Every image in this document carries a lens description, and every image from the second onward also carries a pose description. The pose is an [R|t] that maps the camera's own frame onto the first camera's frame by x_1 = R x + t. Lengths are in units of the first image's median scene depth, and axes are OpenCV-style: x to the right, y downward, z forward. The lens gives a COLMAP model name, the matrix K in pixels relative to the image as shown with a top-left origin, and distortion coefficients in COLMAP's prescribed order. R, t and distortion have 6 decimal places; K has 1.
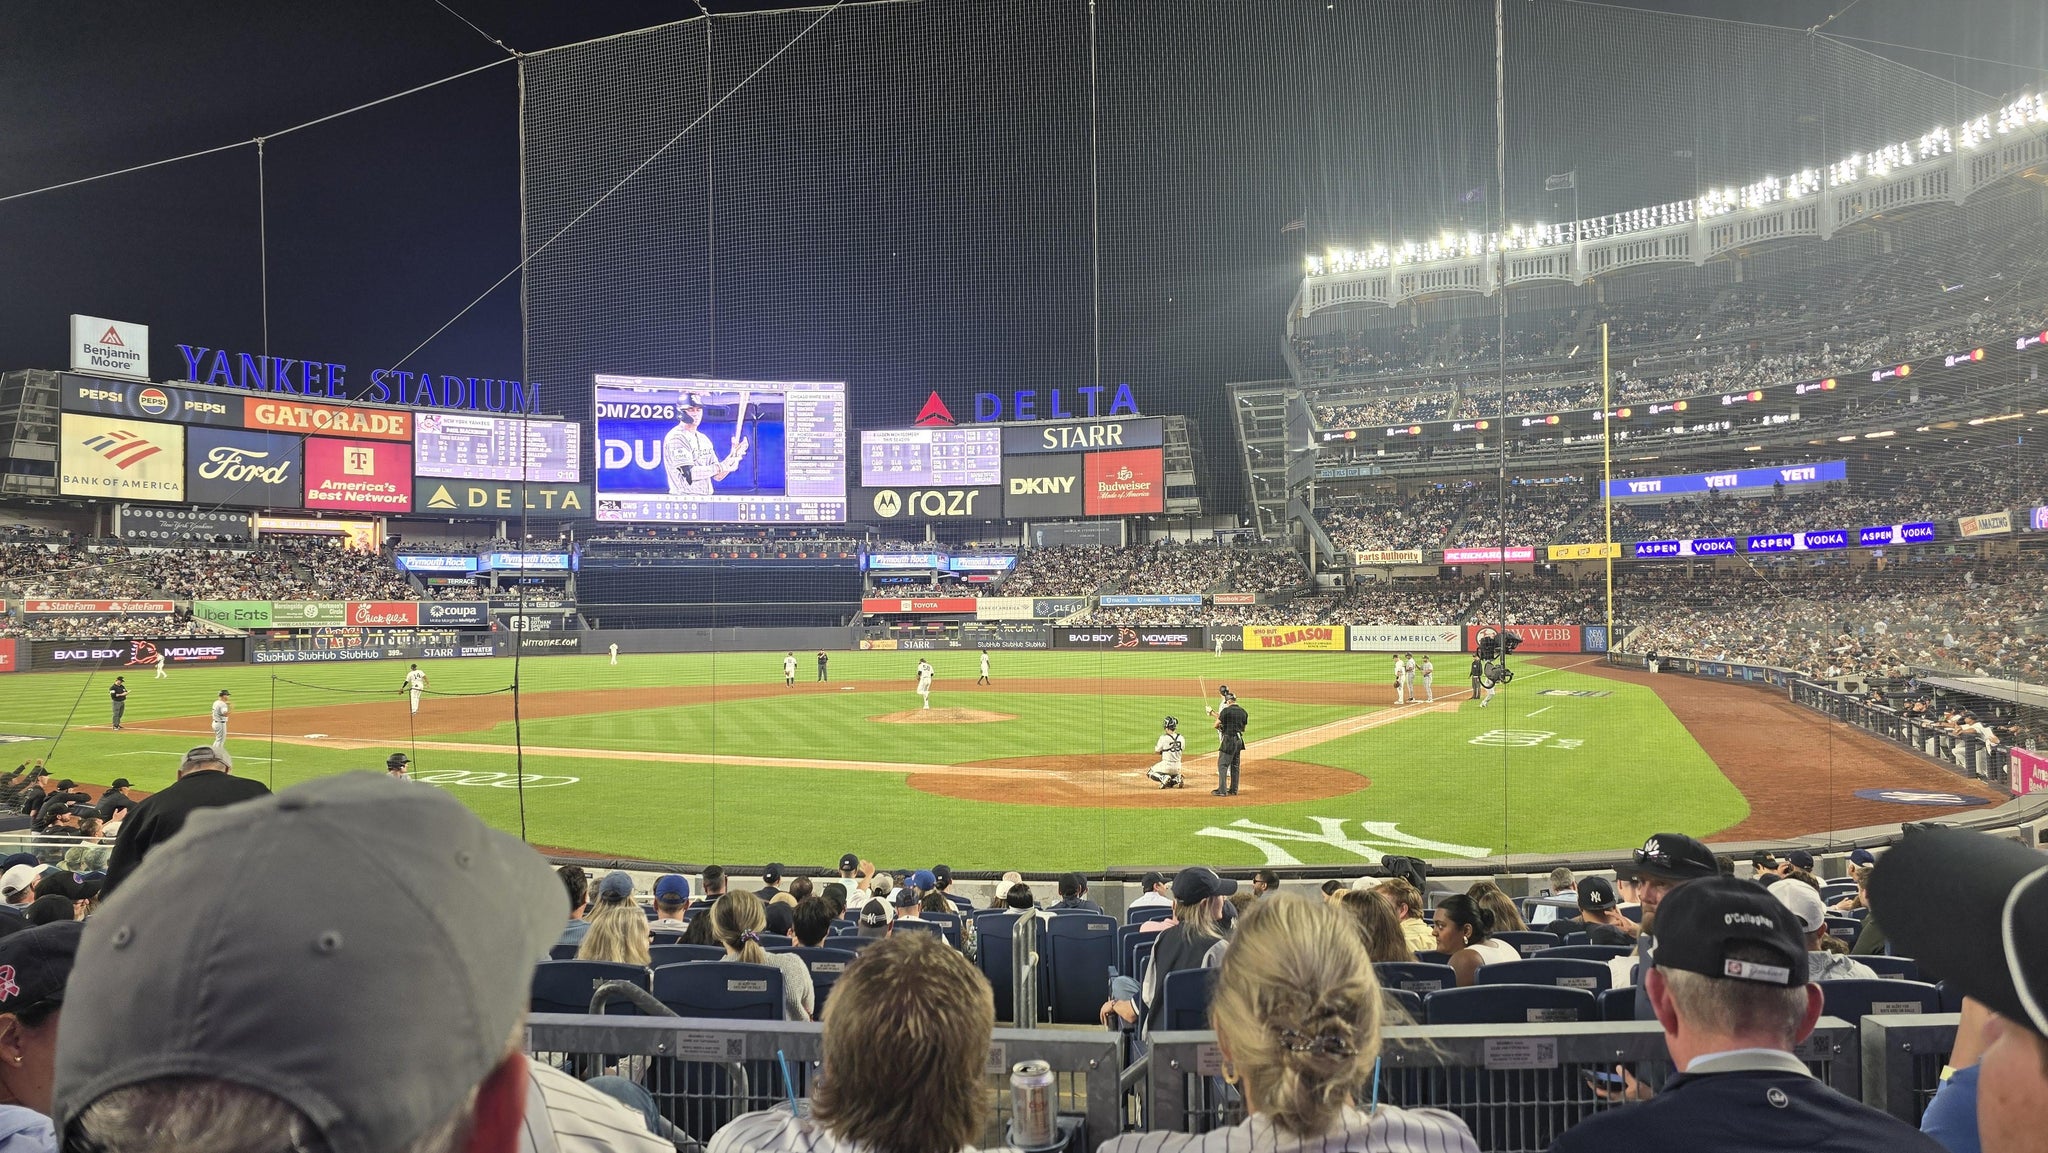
lens RADIAL K [[1360.0, 0, 1094.8], [0, 1360.0, 584.3], [0, 0, 1]] dist [-0.007729, -0.005136]
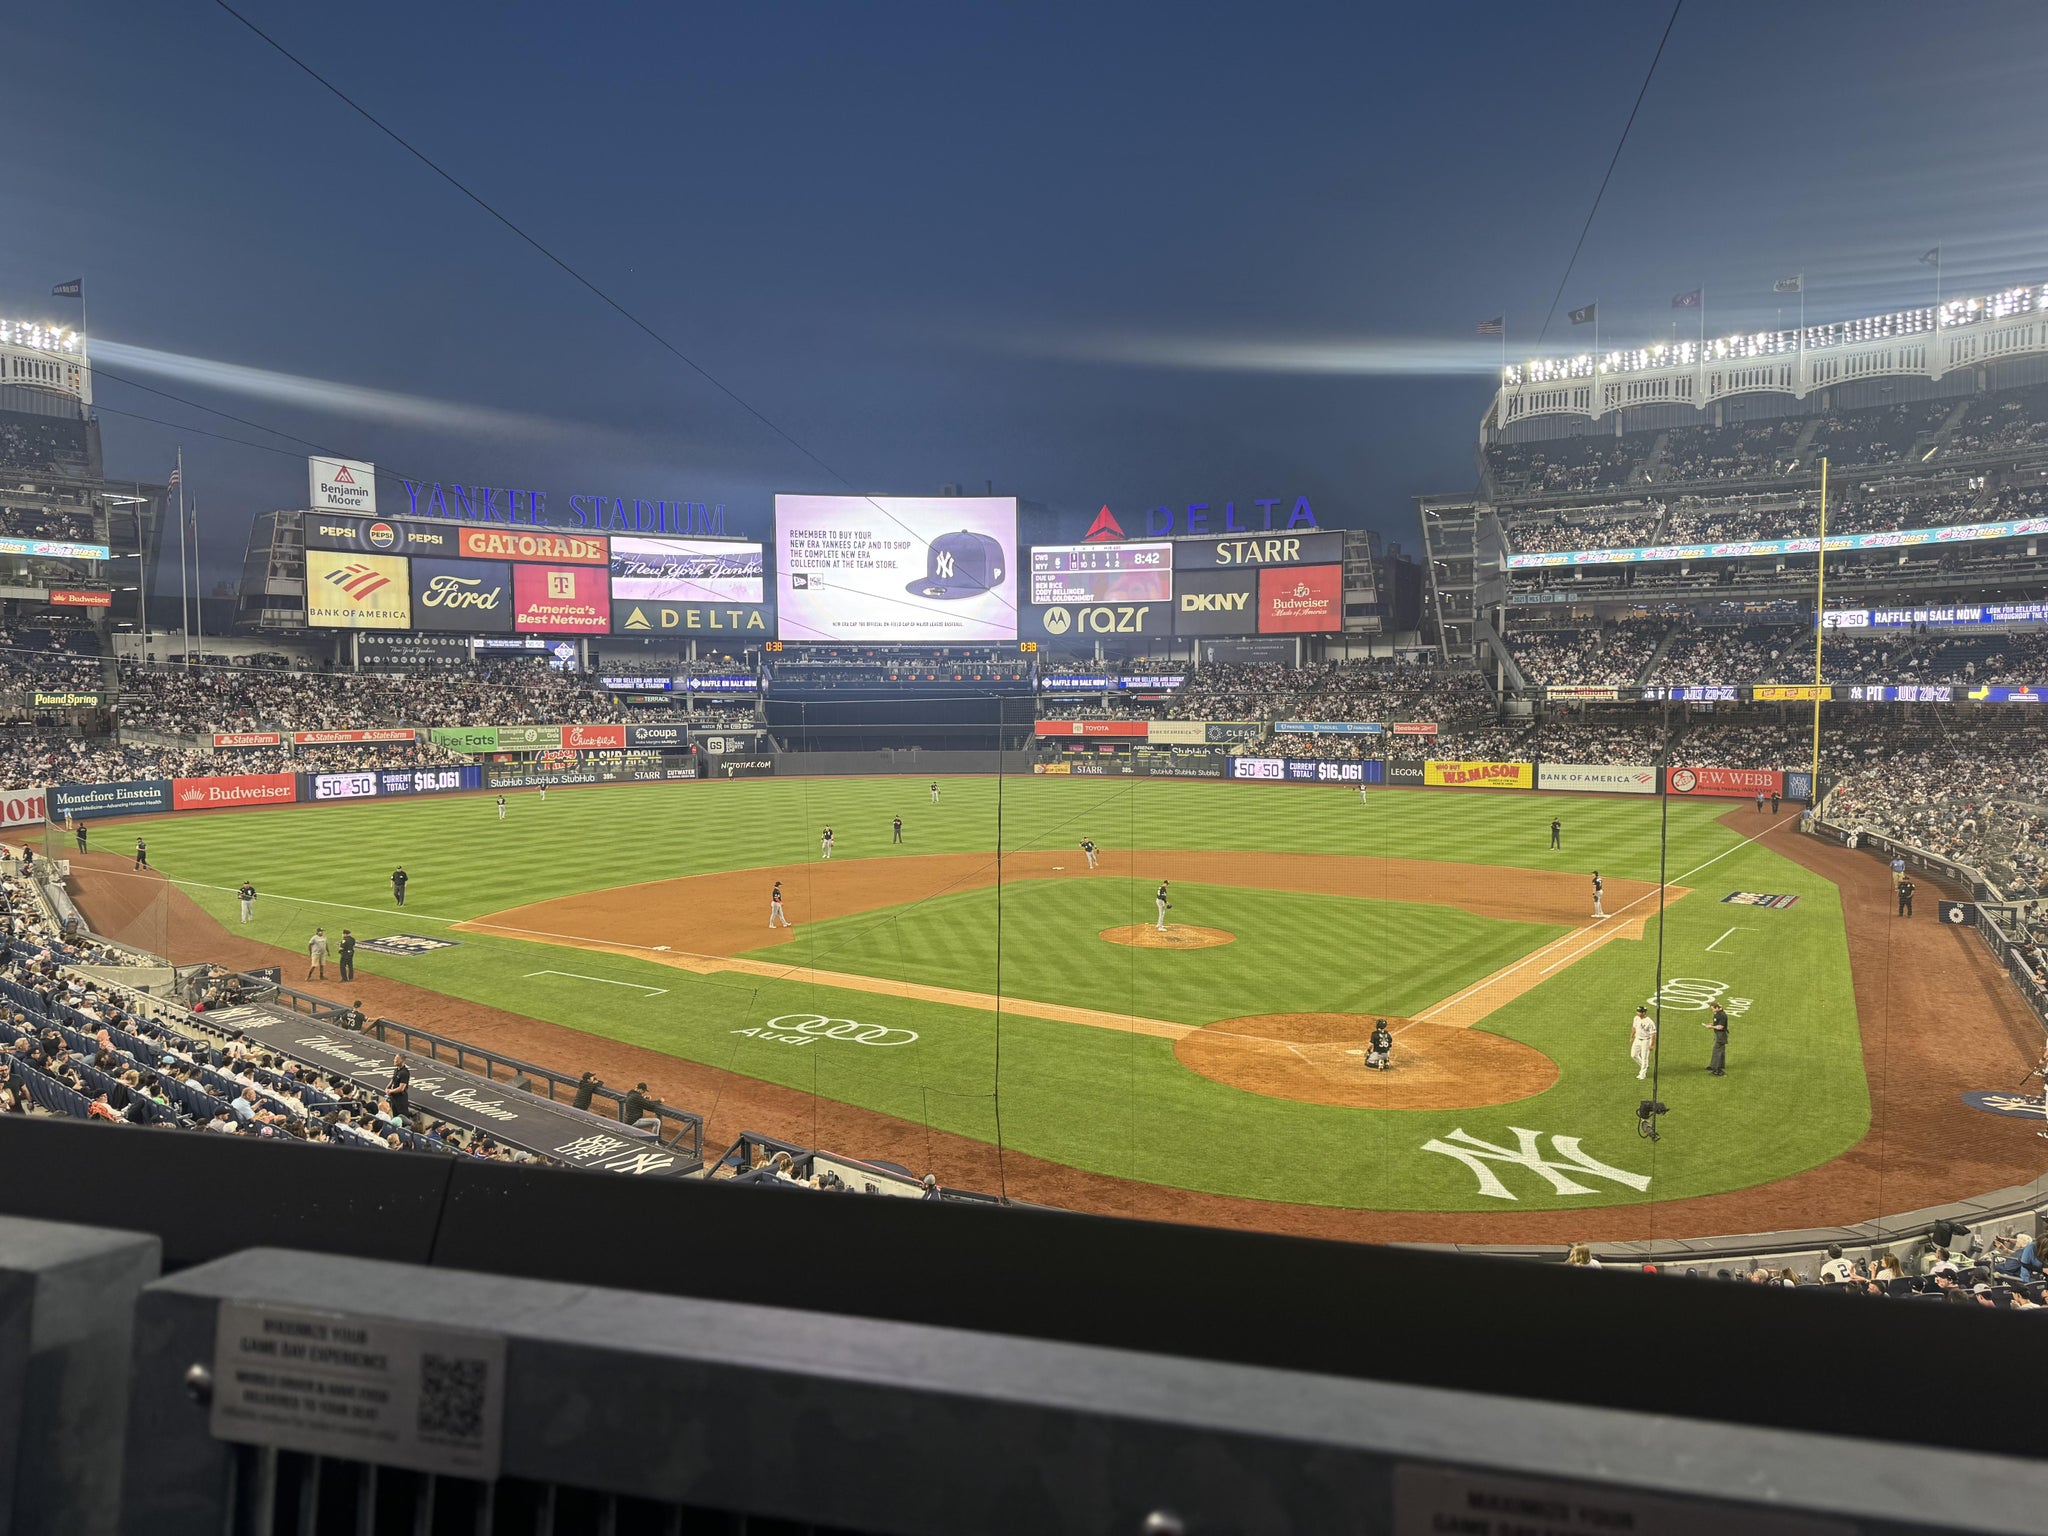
lens RADIAL K [[1434.8, 0, 1023.2], [0, 1434.8, 776.4], [0, 0, 1]] dist [0.183146, -0.389195]
pose [[0.987711, 0.016189, -0.155453, -0.012666], [-0.002369, 0.996057, 0.088681, -0.045124], [0.156276, -0.087223, 0.983855, -0.066773]]
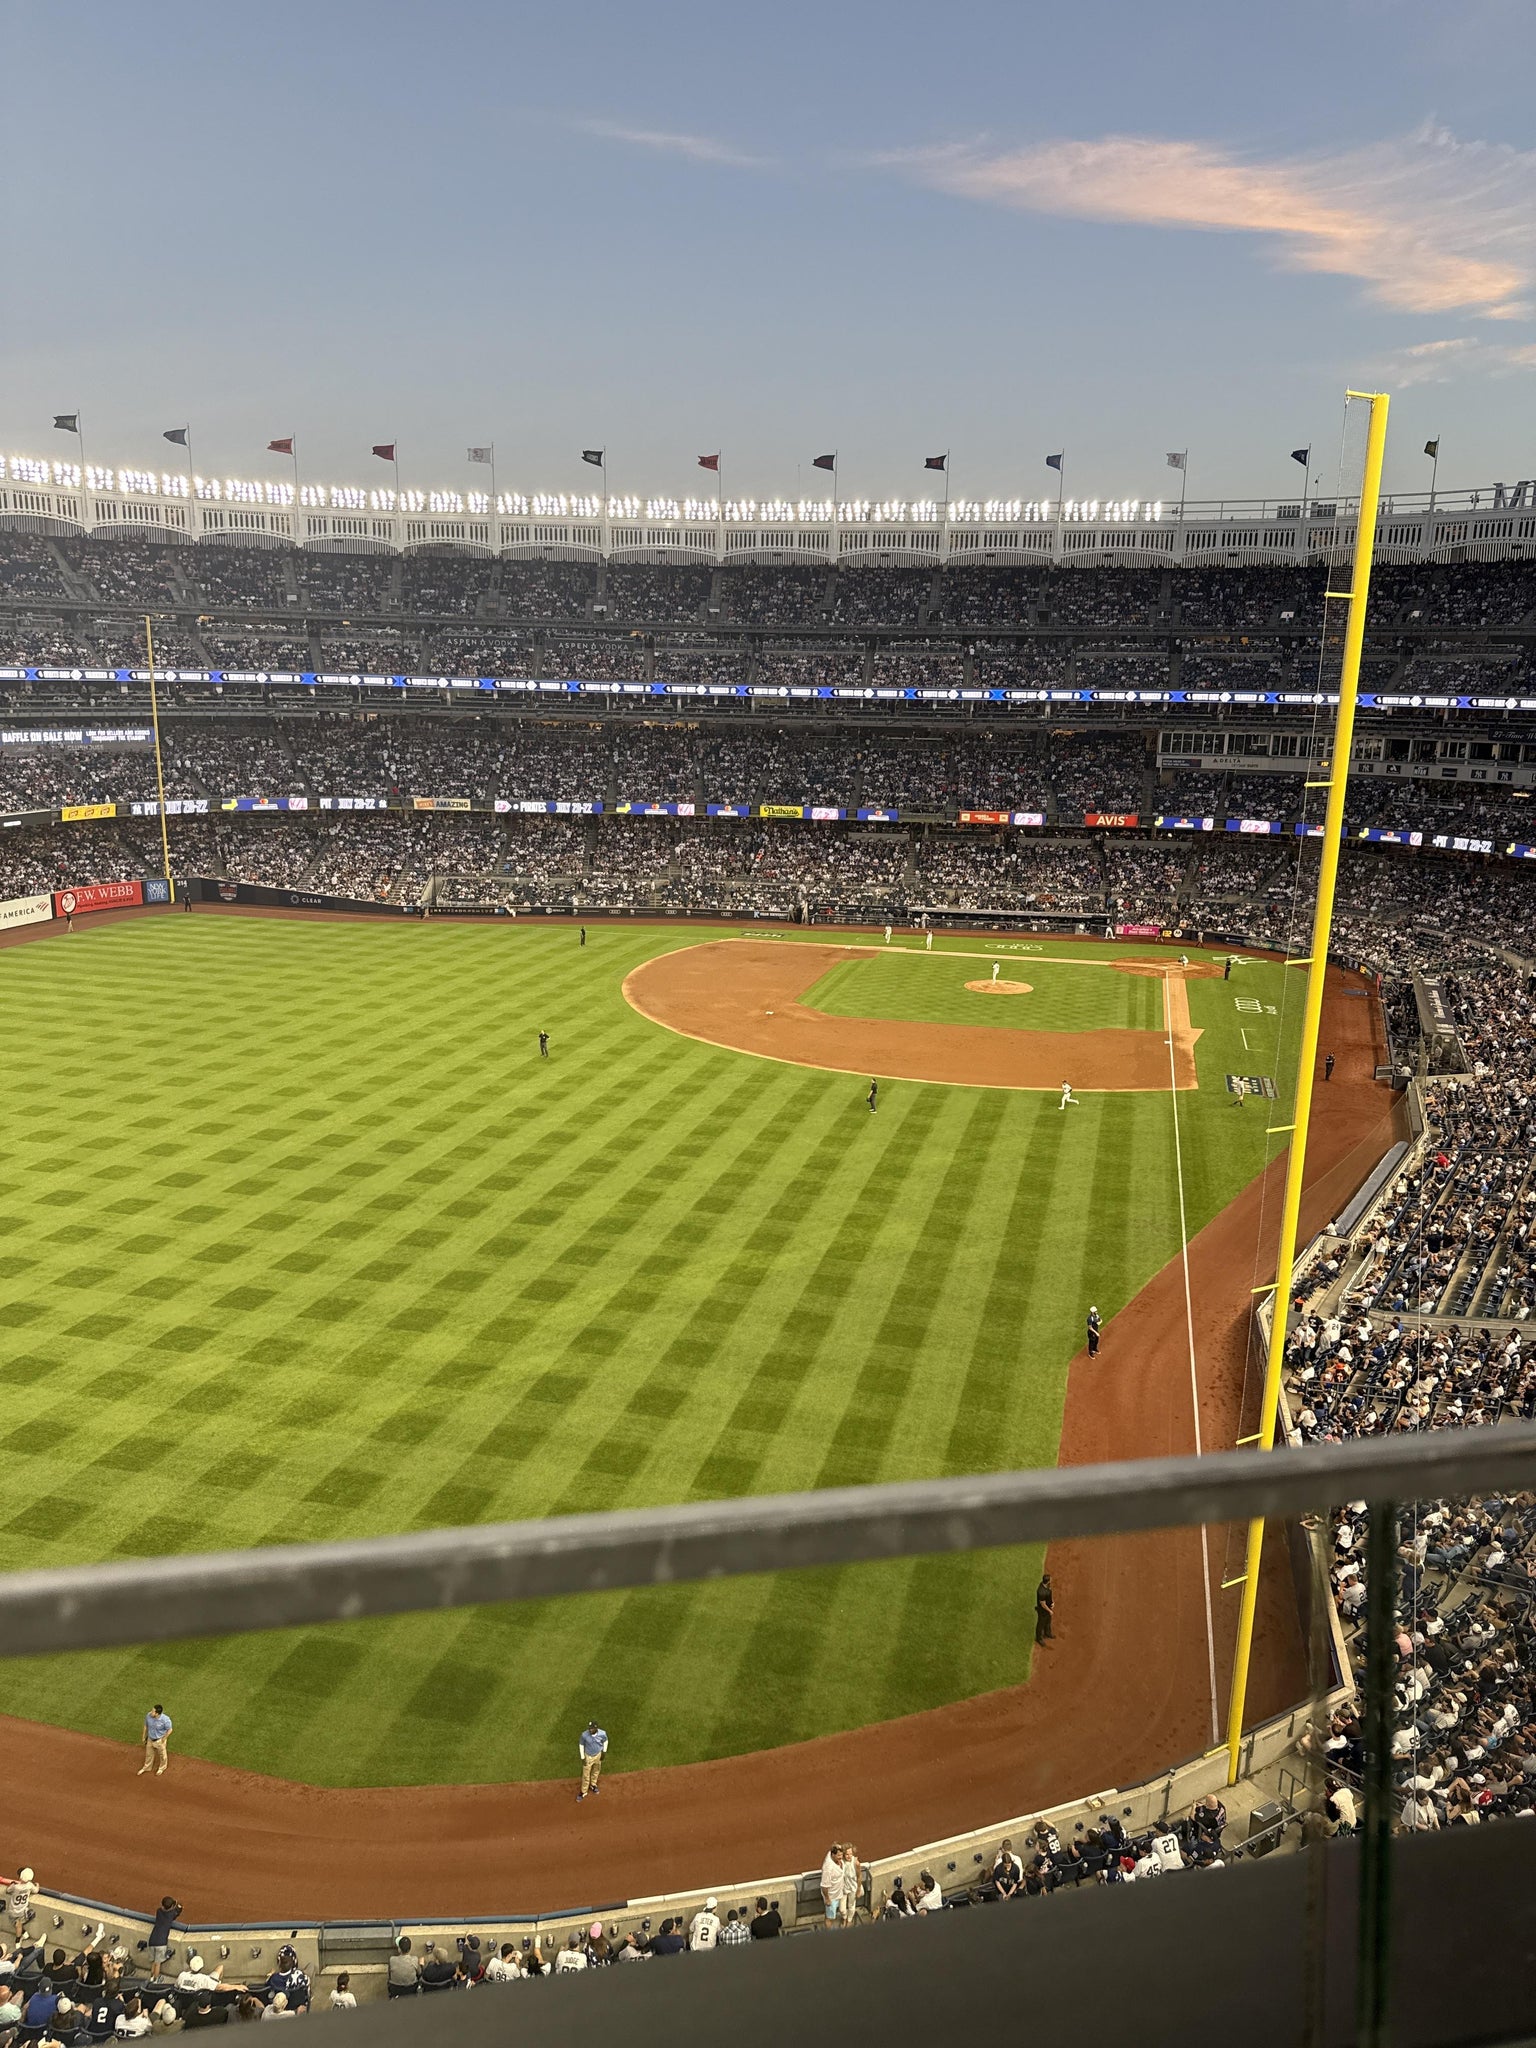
lens RADIAL K [[1434.8, 0, 768.0], [0, 1434.8, 1024.0], [0, 0, 1]] dist [0.183146, -0.389195]
pose [[-0.193002, -0.222603, 0.955614, -0.746391], [-0.042412, 0.974908, 0.218532, -0.113668], [-0.980281, 0.001647, -0.197600, 0.574775]]
